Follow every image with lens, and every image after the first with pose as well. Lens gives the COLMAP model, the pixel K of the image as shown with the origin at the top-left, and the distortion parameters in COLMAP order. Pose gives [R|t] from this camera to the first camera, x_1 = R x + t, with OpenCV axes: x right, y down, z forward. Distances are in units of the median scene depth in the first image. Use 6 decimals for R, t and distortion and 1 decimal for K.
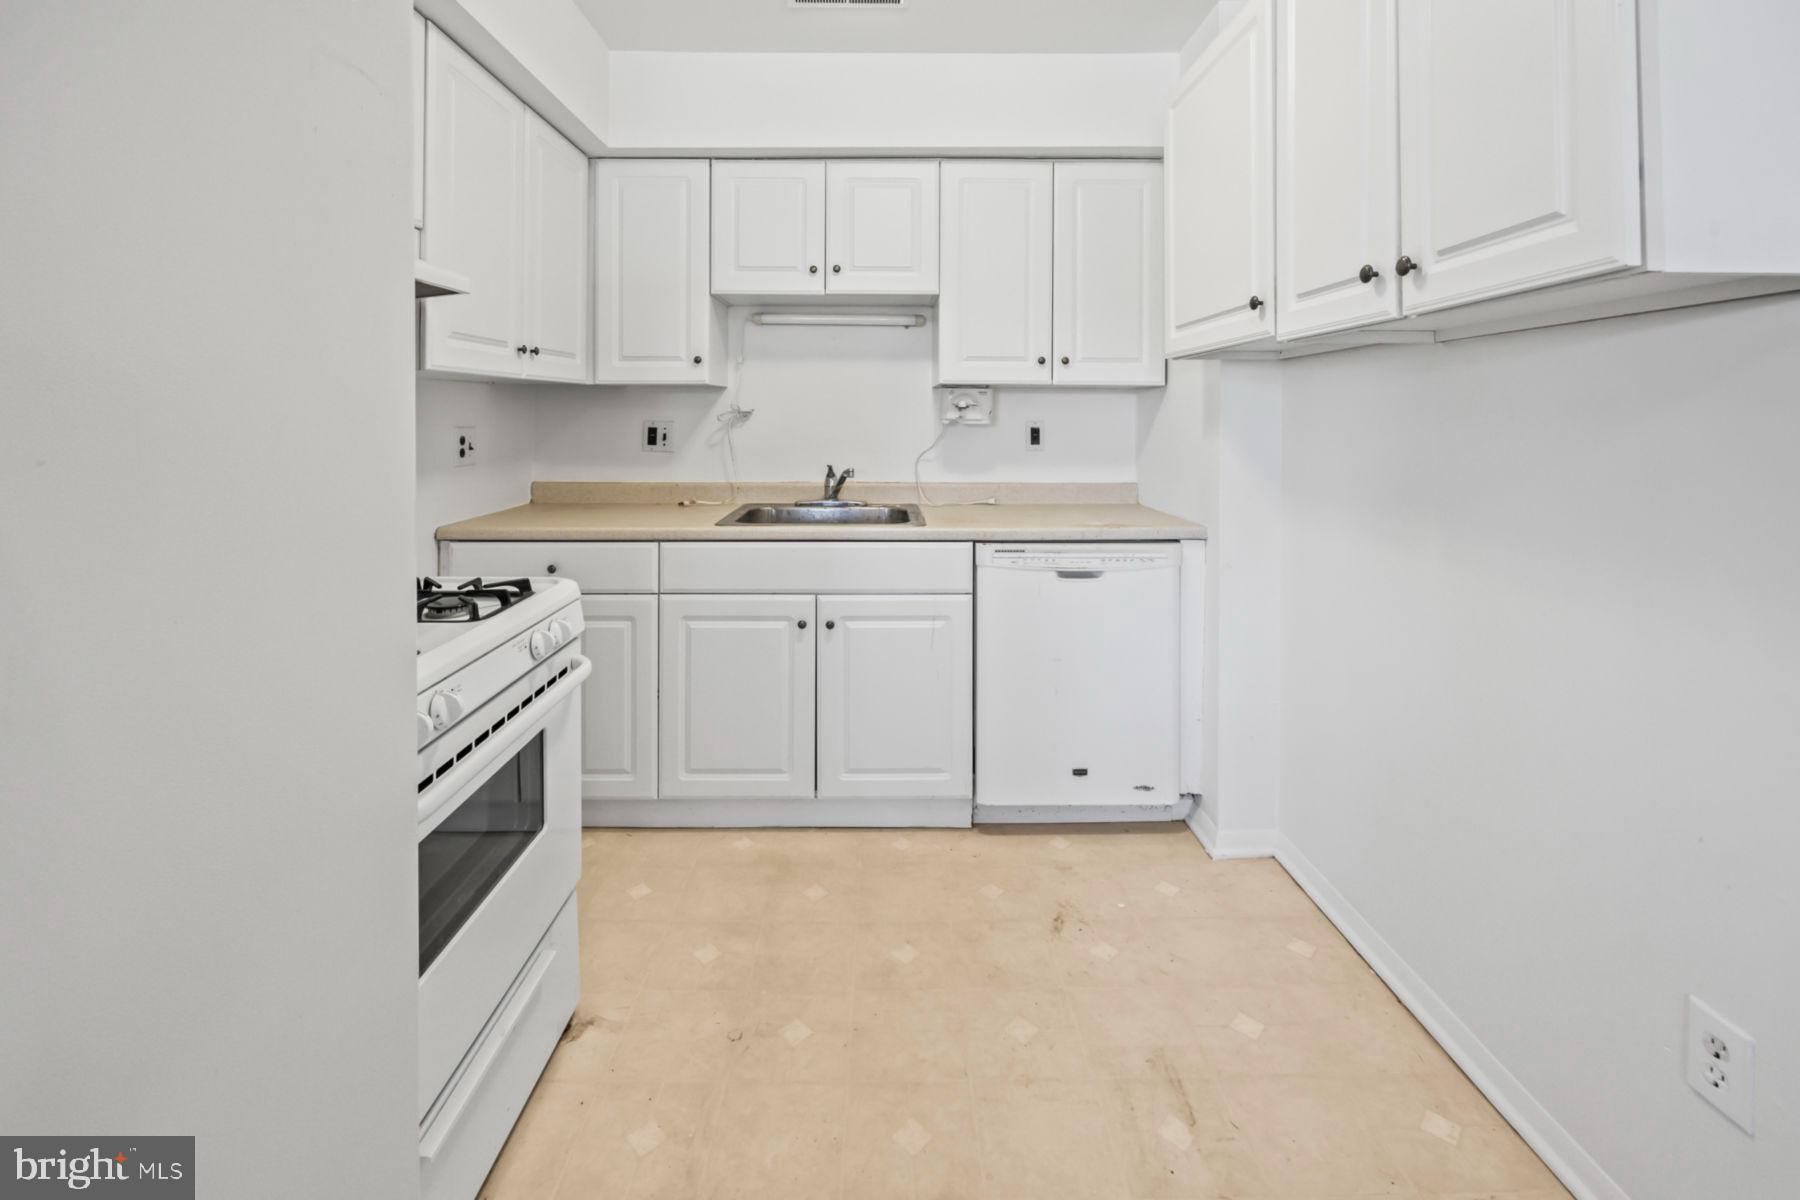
lens RADIAL K [[756.8, 0, 872.1], [0, 756.8, 407.1], [0, 0, 1]] dist [-0.000455, -0.000874]
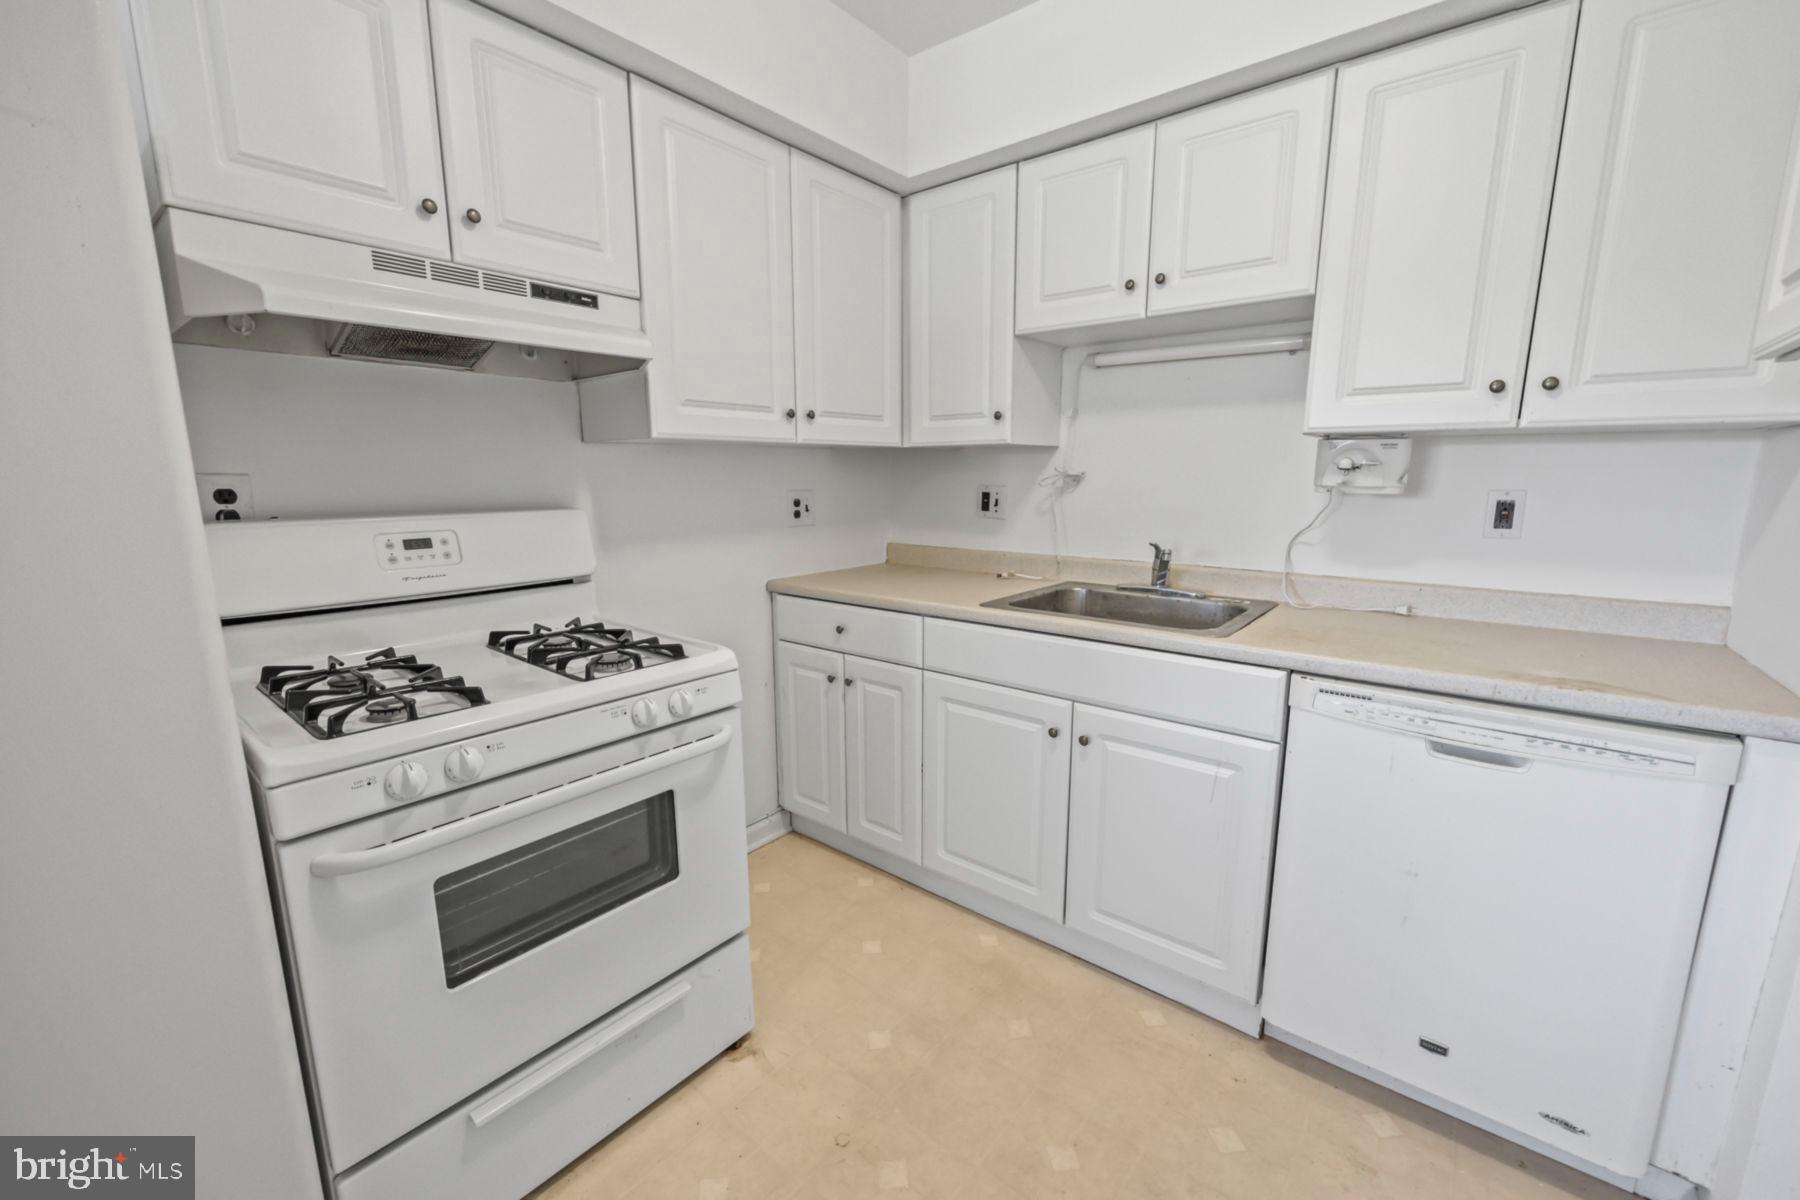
lens RADIAL K [[719.0, 0, 887.6], [0, 719.0, 598.5], [0, 0, 1]] dist [-0.003009, 0.000274]
pose [[0.788196, 0.102089, -0.606898, 0.226436], [0.006687, 0.984666, 0.174319, 0.000320], [0.615388, -0.141456, 0.775428, 0.282826]]
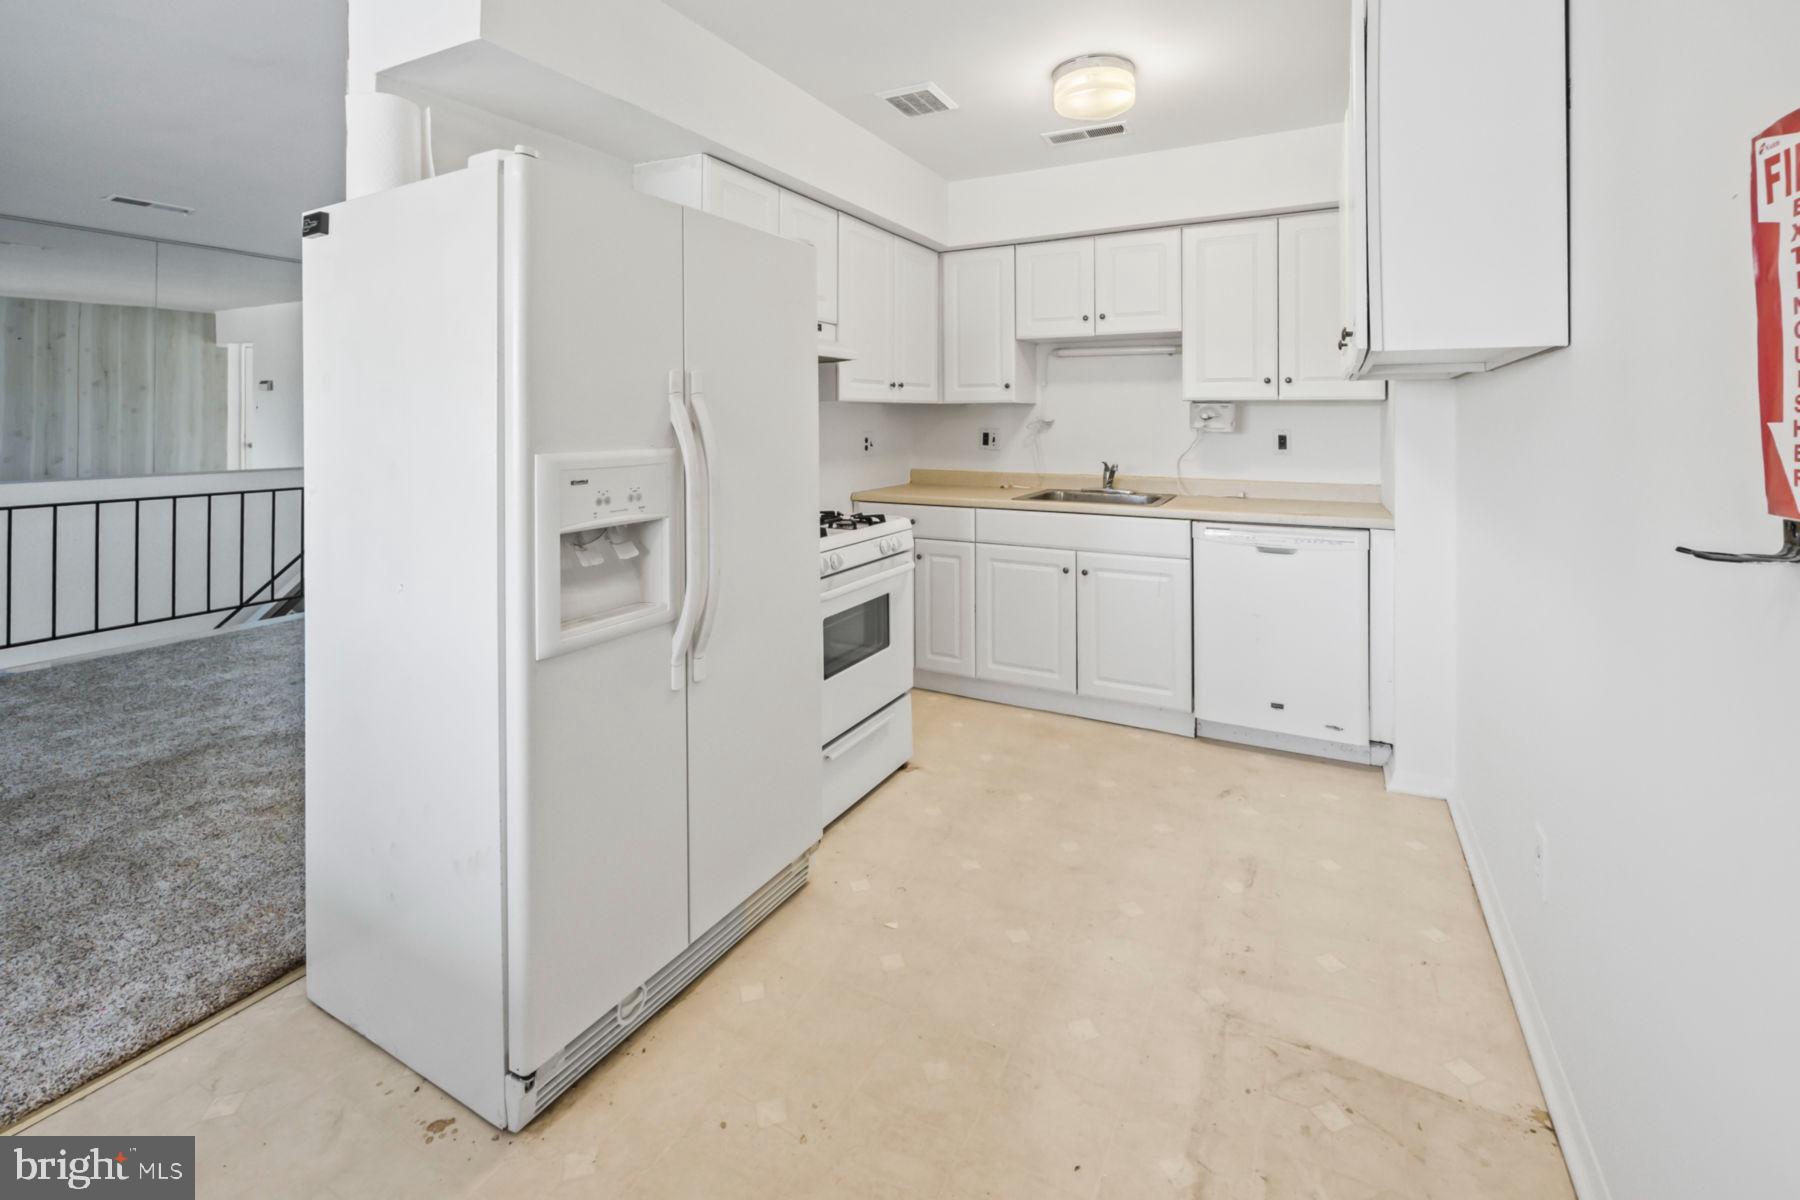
lens RADIAL K [[719.0, 0, 905.5], [0, 719.0, 407.6], [0, 0, 1]] dist [-0.003009, 0.000274]
pose [[0.883316, -0.009018, -0.468692, 0.276021], [0.004756, 0.999936, -0.010276, -0.009304], [0.468755, 0.006848, 0.883302, -0.343859]]
